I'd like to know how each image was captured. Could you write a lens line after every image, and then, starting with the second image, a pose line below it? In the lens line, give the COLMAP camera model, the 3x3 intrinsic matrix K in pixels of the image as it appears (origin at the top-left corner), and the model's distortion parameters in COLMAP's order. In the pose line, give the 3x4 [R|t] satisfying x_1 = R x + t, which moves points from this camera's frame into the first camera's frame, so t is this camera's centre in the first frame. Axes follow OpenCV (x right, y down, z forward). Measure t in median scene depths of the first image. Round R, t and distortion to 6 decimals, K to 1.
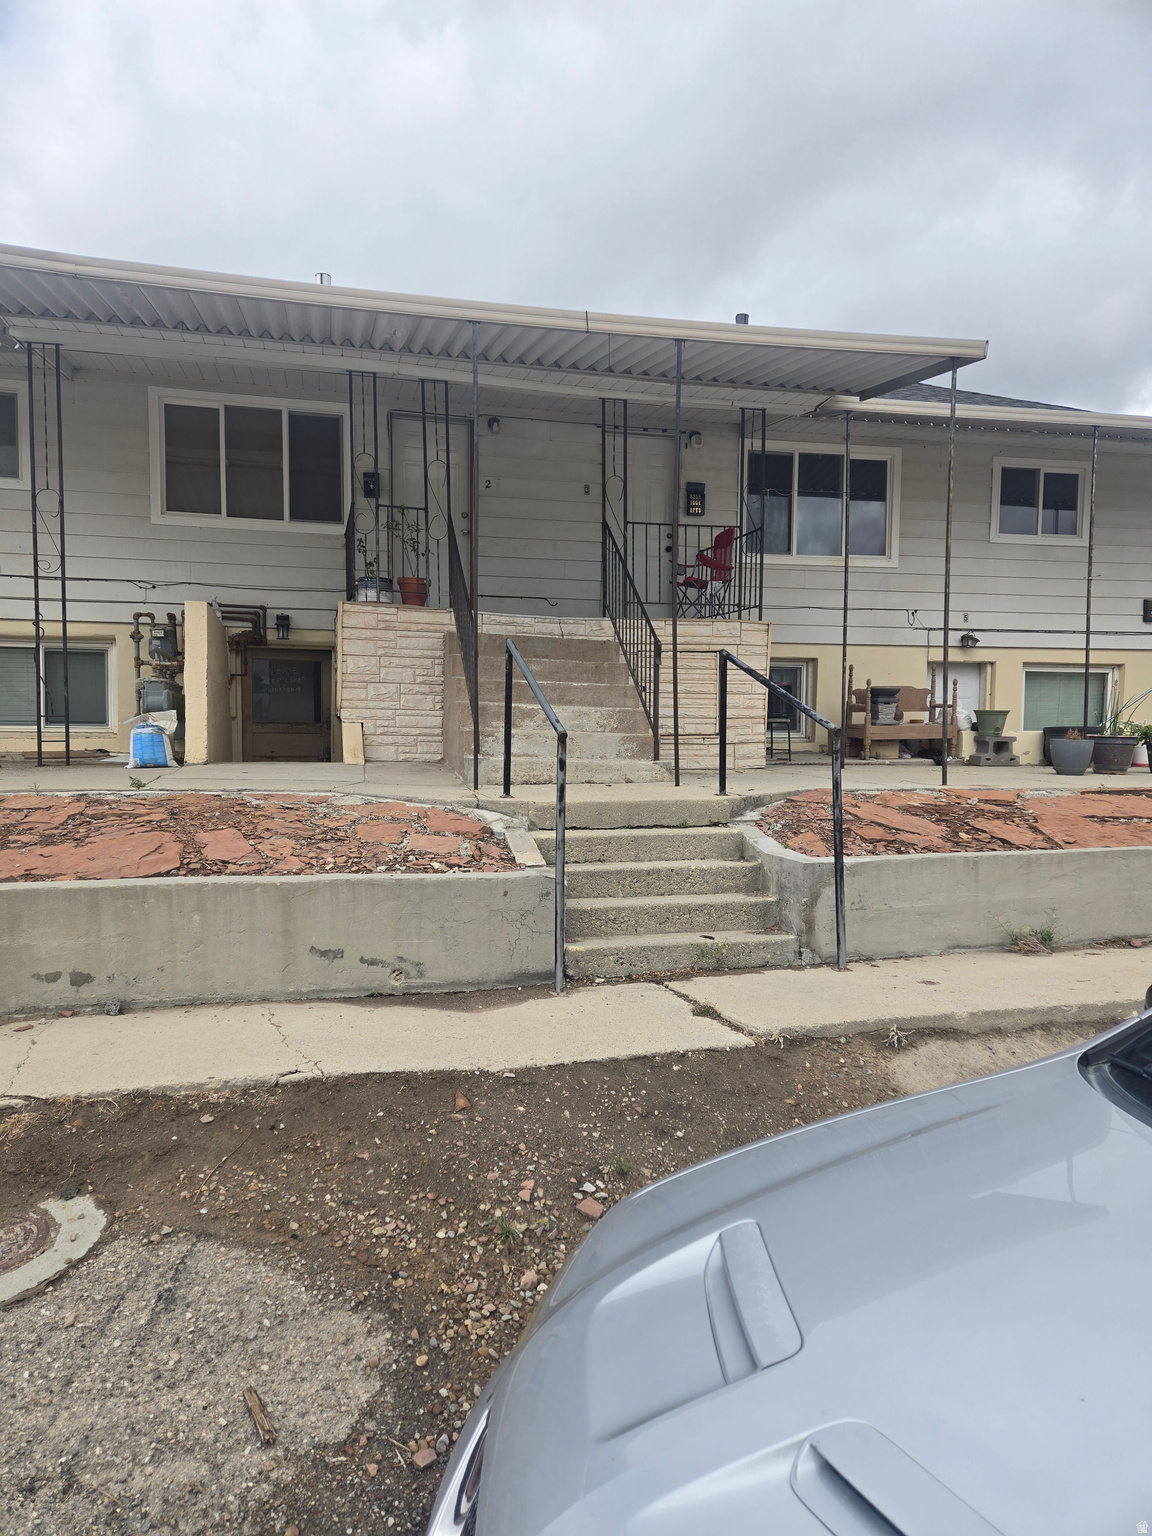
lens RADIAL K [[1020.6, 0, 575.8], [0, 1020.6, 776.4], [0, 0, 1]] dist [0.078214, -0.067916]
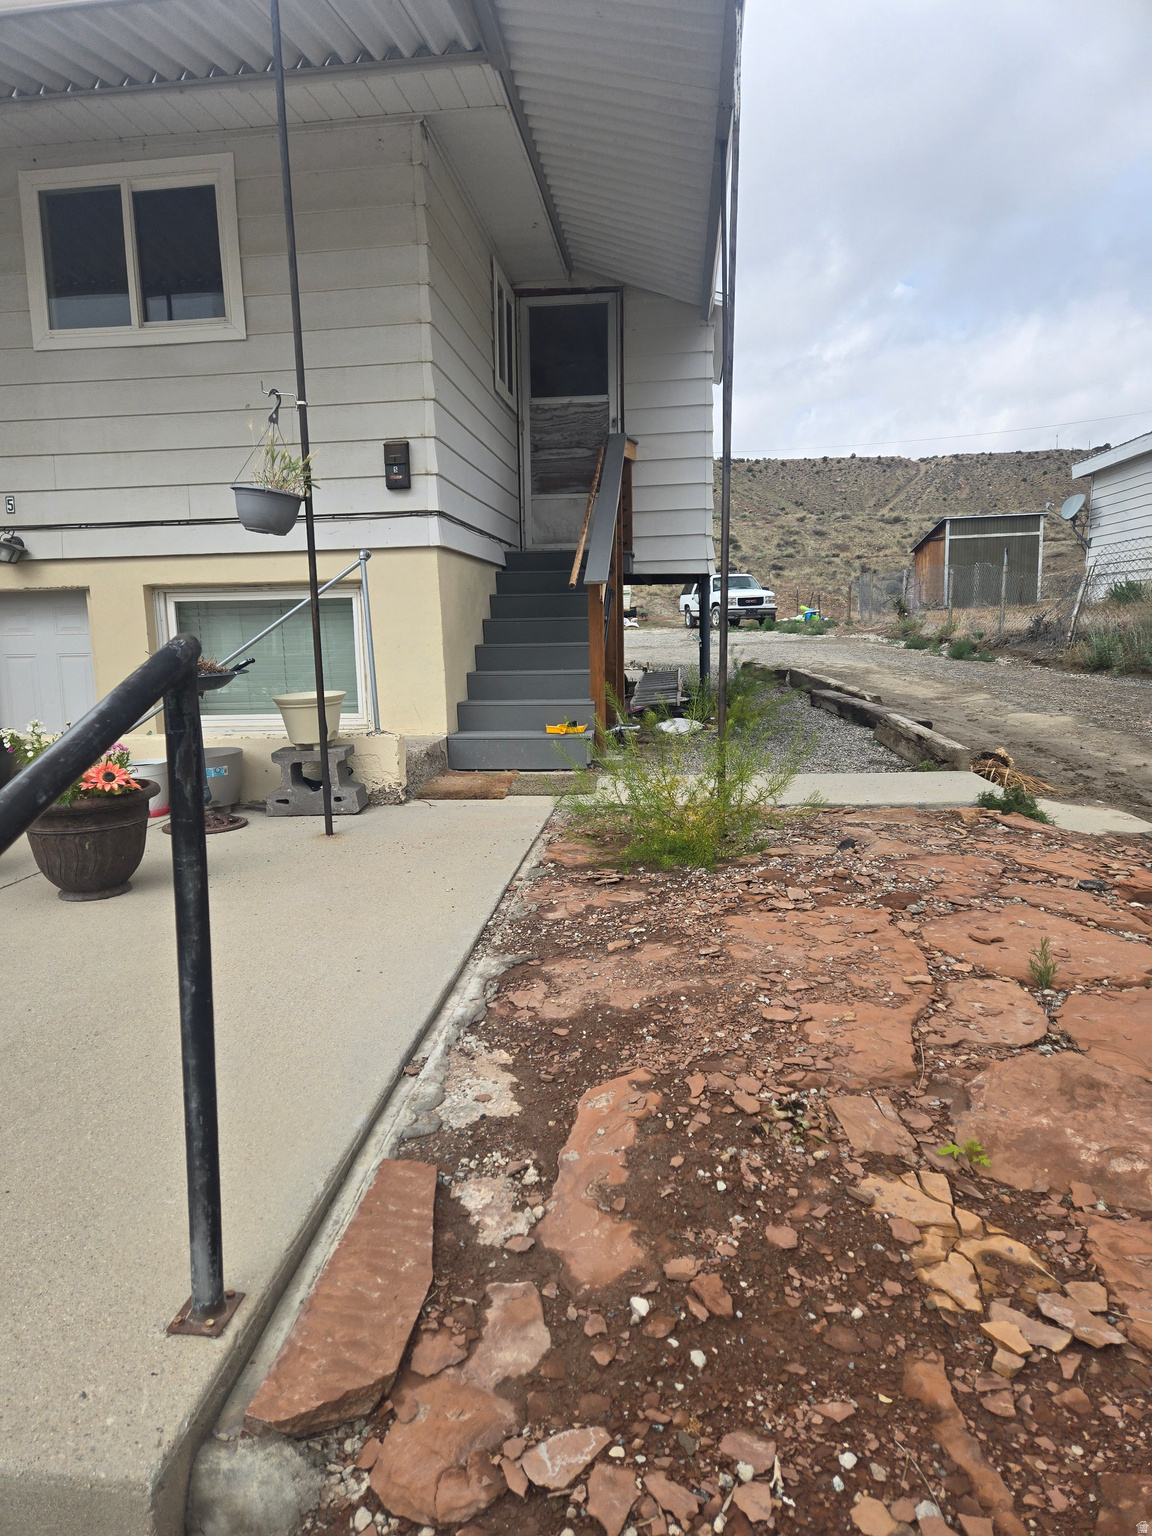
lens RADIAL K [[1020.6, 0, 571.9], [0, 1020.6, 766.0], [0, 0, 1]] dist [0.078214, -0.067916]
pose [[0.936055, 0.028178, -0.350723, 0.792442], [0.009920, 0.994278, 0.106360, -0.071279], [0.351713, -0.103038, 0.930420, 0.566383]]
